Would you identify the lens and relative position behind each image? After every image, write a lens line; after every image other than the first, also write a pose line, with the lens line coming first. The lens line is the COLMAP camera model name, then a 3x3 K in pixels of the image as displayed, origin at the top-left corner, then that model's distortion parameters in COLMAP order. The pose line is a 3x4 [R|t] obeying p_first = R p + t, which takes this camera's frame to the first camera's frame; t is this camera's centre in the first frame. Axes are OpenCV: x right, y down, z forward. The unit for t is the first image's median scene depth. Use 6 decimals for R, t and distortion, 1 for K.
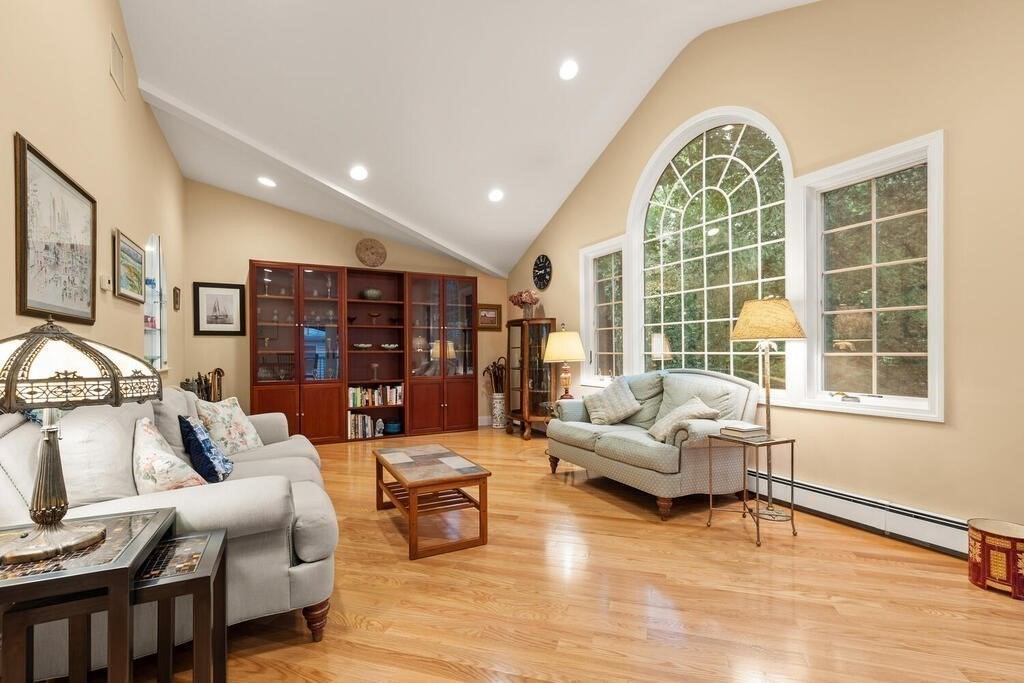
lens RADIAL K [[470.9, 0, 505.6], [0, 470.9, 346.7], [0, 0, 1]] dist [0.012906, -0.000342]
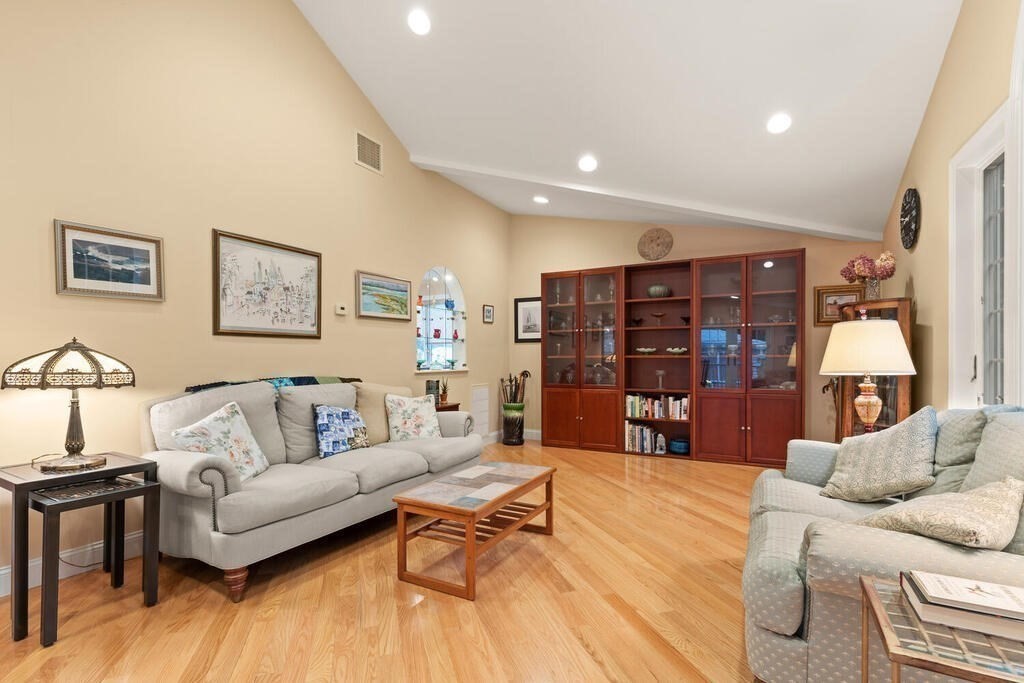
lens RADIAL K [[470.9, 0, 503.7], [0, 470.9, 357.7], [0, 0, 1]] dist [0.012906, -0.000342]
pose [[0.562374, 0.004081, -0.826873, 0.298802], [0.007688, 0.999919, 0.010164, 0.001505], [0.826847, -0.012073, 0.562297, 0.280274]]
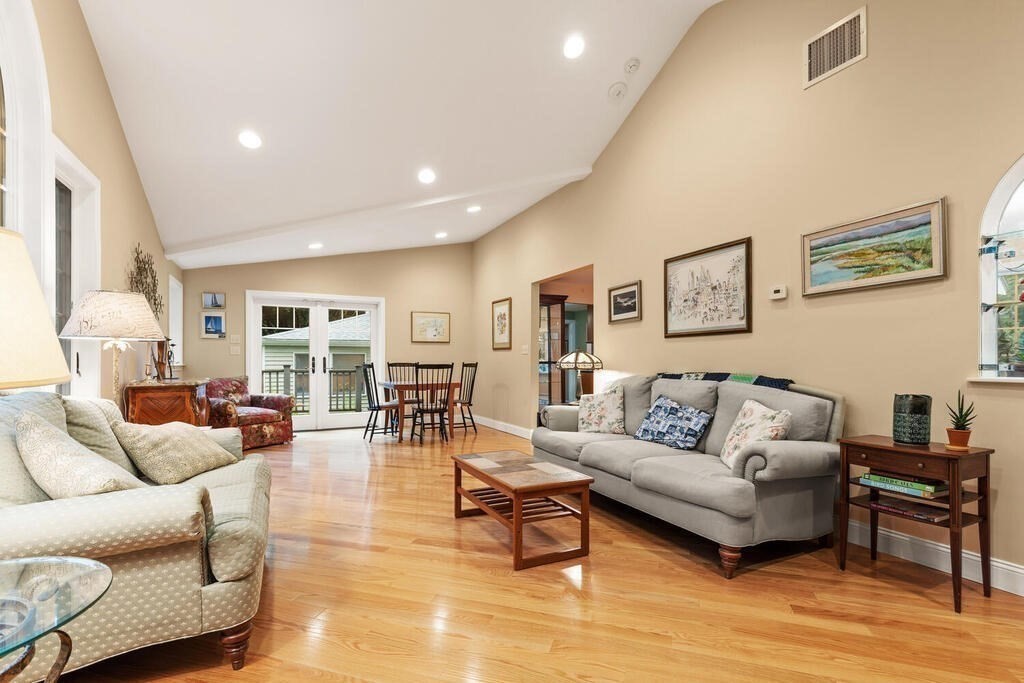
lens RADIAL K [[470.9, 0, 512.7], [0, 470.9, 350.8], [0, 0, 1]] dist [0.012906, -0.000342]
pose [[-0.999909, 0.005256, 0.012417, -0.094373], [0.004845, 0.999448, -0.032879, 0.020611], [-0.012583, -0.032816, -0.999382, 1.019971]]
